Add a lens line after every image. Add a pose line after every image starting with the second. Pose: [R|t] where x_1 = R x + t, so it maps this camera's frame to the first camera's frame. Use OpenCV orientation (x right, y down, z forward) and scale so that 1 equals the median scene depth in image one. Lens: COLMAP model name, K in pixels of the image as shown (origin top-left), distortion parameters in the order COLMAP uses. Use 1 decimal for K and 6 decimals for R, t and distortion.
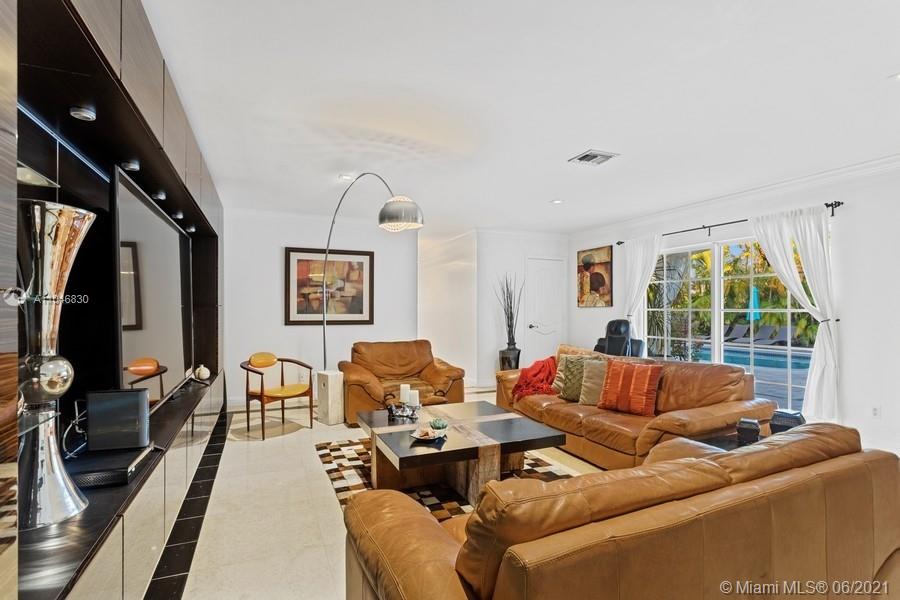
lens RADIAL K [[444.9, 0, 455.3], [0, 444.9, 301.2], [0, 0, 1]] dist [0.002405, 0.000091]
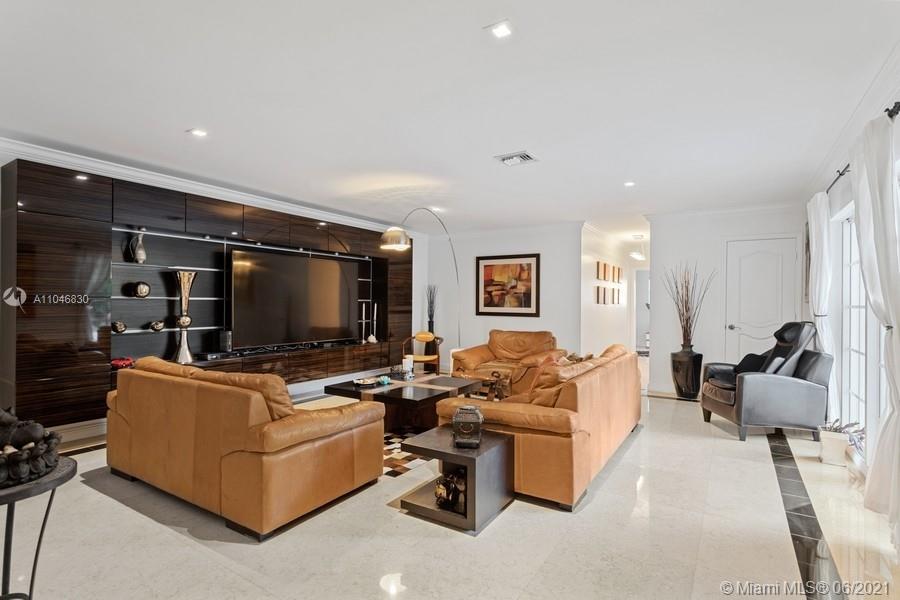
lens RADIAL K [[444.9, 0, 454.9], [0, 444.9, 302.6], [0, 0, 1]] dist [0.002405, 0.000091]
pose [[0.561259, 0.003699, -0.827632, 0.652262], [0.005908, 0.999947, 0.008475, 0.004142], [0.827619, -0.009646, 0.561207, 0.184169]]
